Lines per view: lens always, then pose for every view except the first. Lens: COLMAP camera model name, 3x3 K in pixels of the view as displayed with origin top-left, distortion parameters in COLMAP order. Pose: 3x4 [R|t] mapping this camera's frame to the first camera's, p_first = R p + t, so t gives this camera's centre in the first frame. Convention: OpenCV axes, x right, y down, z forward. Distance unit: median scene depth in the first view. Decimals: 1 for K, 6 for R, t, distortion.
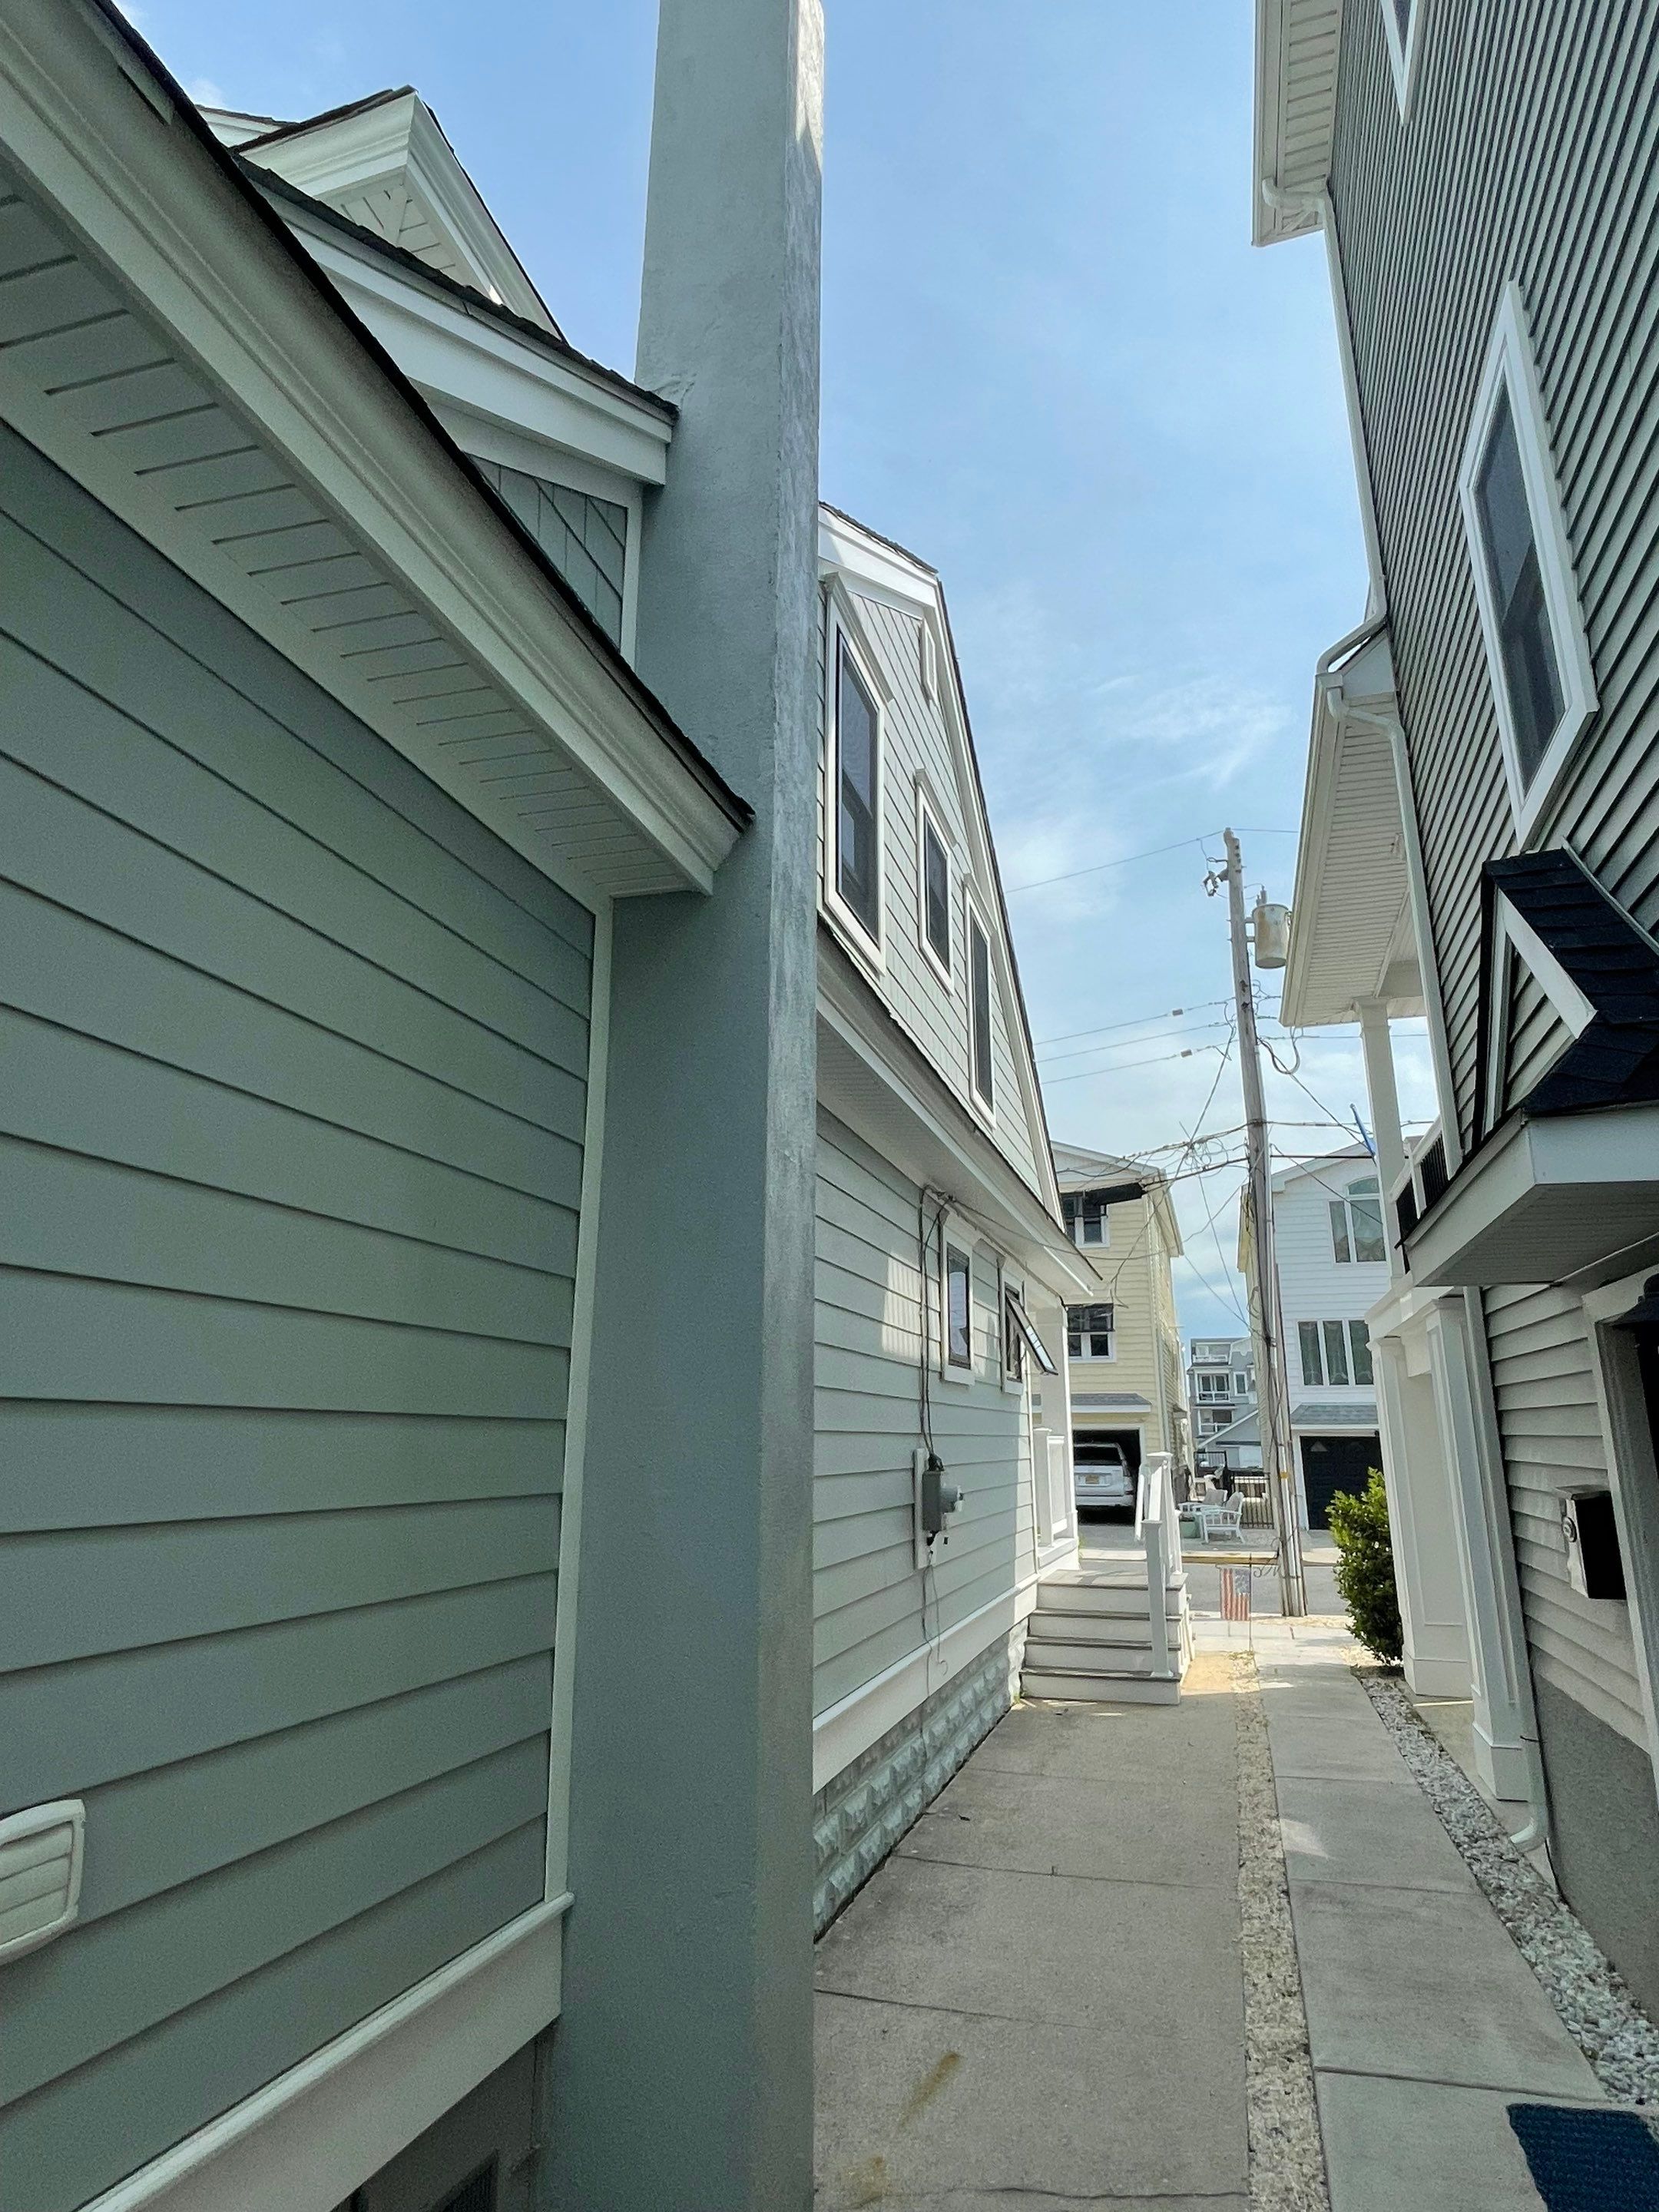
lens RADIAL K [[1234.6, 0, 829.5], [0, 1234.6, 1106.0], [0, 0, 1]] dist [-0.002143, 0.002383]
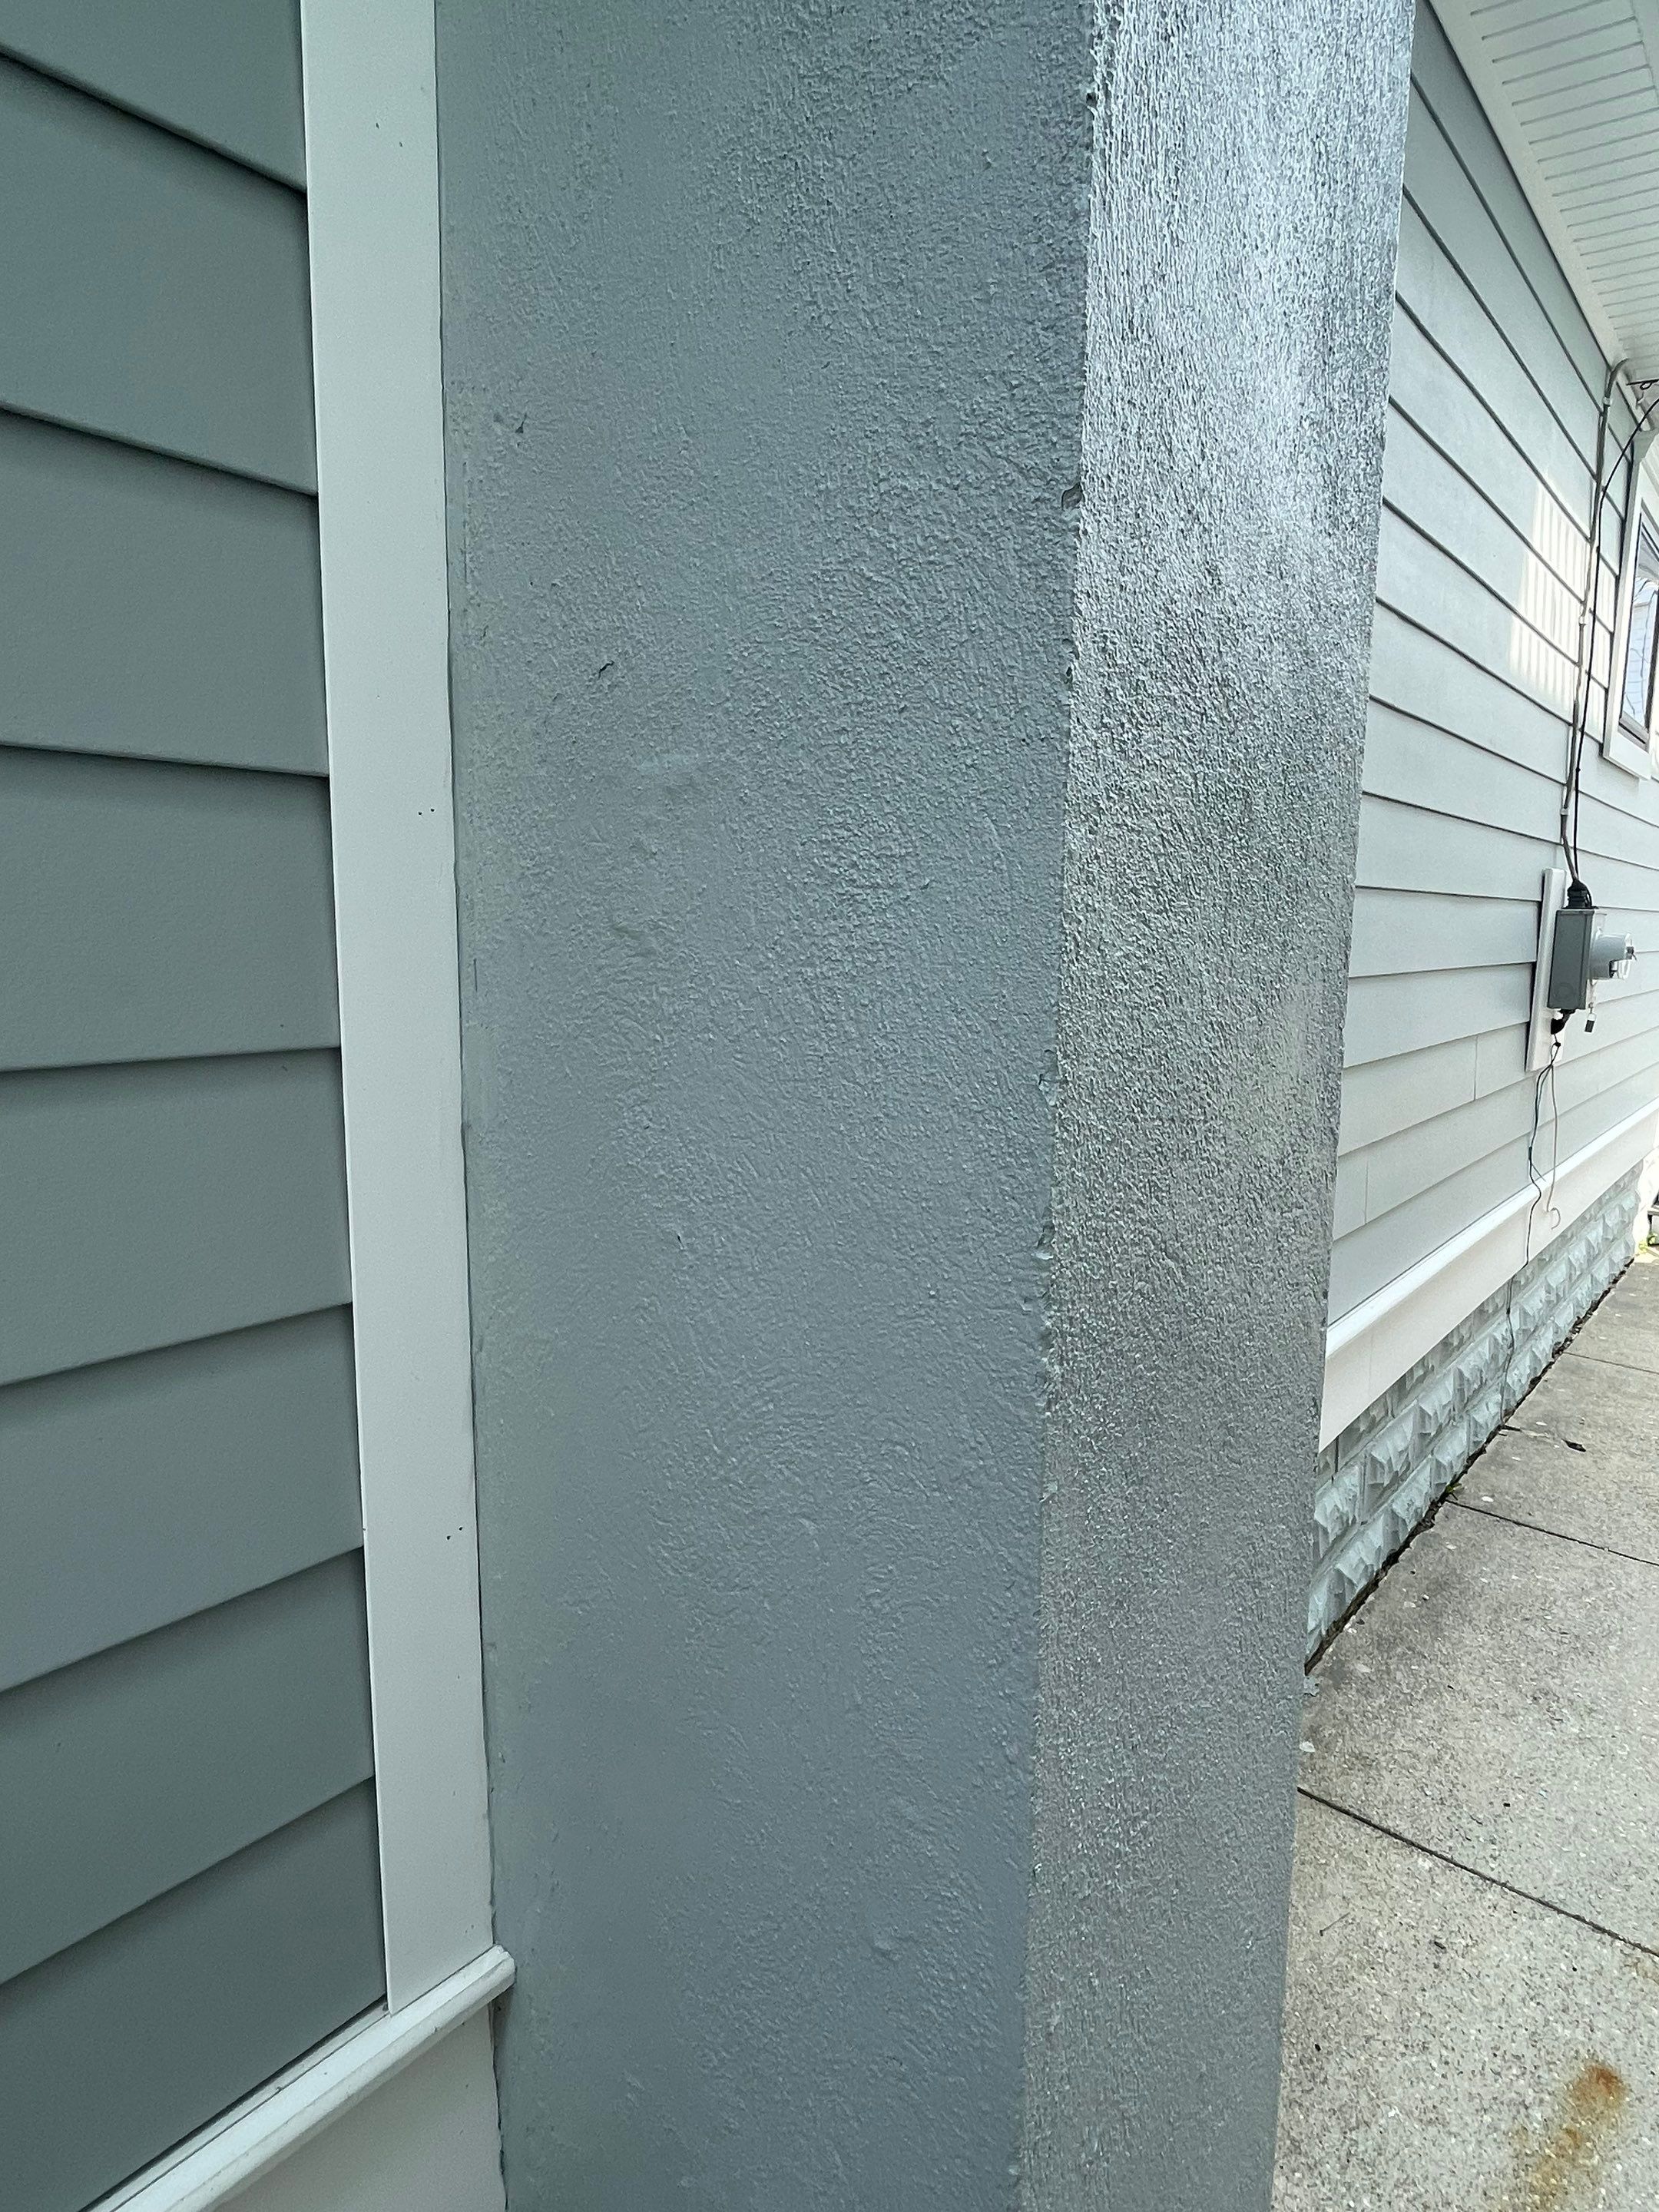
lens RADIAL K [[1234.6, 0, 829.5], [0, 1234.6, 1106.0], [0, 0, 1]] dist [-0.002143, 0.002383]
pose [[0.919339, 0.062067, -0.388541, -0.005945], [0.097983, 0.920258, 0.378846, 0.152579], [0.381072, -0.386359, 0.839947, 0.419161]]
